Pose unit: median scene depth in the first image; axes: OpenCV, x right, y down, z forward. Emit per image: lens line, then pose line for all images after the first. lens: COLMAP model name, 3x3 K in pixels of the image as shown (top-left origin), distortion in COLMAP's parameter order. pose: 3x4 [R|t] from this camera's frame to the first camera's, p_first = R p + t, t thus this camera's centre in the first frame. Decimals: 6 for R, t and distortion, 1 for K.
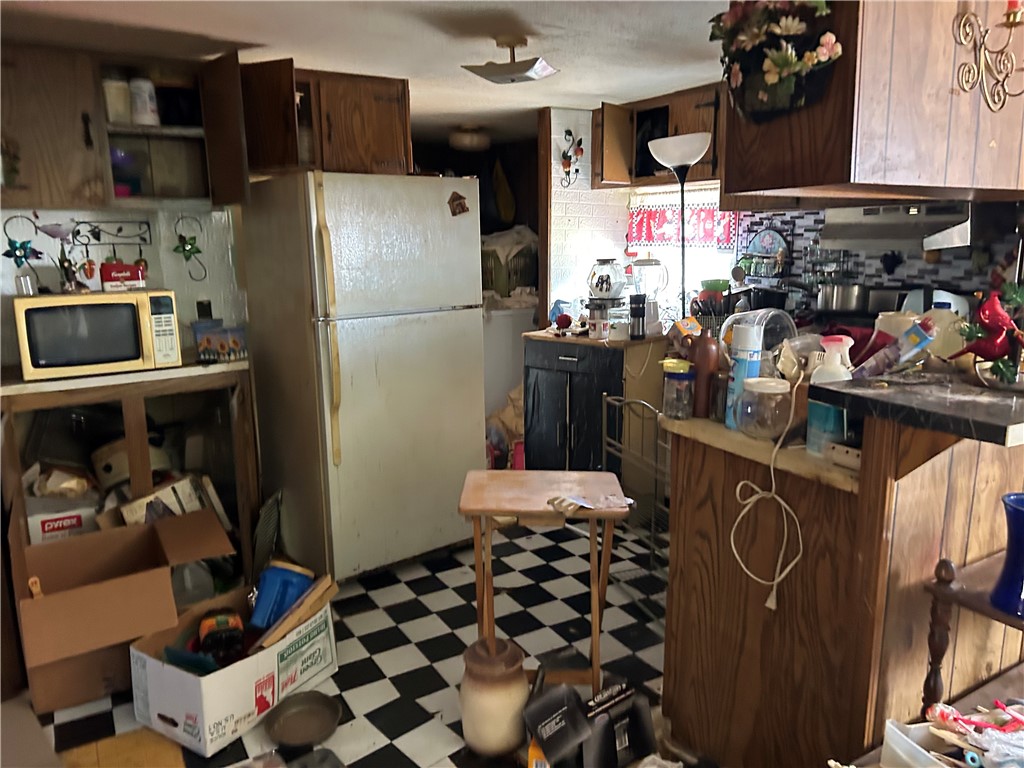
lens RADIAL K [[767.7, 0, 516.2], [0, 767.7, 374.2], [0, 0, 1]] dist [0.004724, -0.005058]
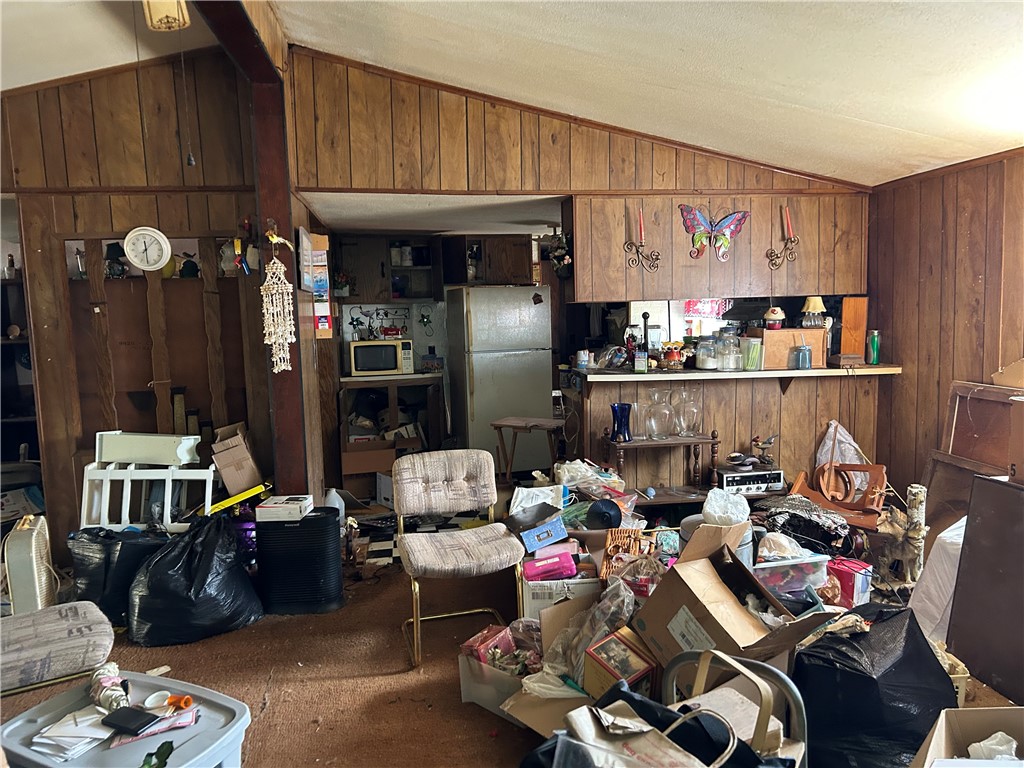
lens RADIAL K [[767.7, 0, 511.7], [0, 767.7, 388.3], [0, 0, 1]] dist [0.004724, -0.005058]
pose [[0.924644, 0.030753, -0.379588, 0.676339], [-0.055664, 0.996943, -0.054825, 0.138823], [0.376742, 0.071823, 0.923530, -0.945464]]
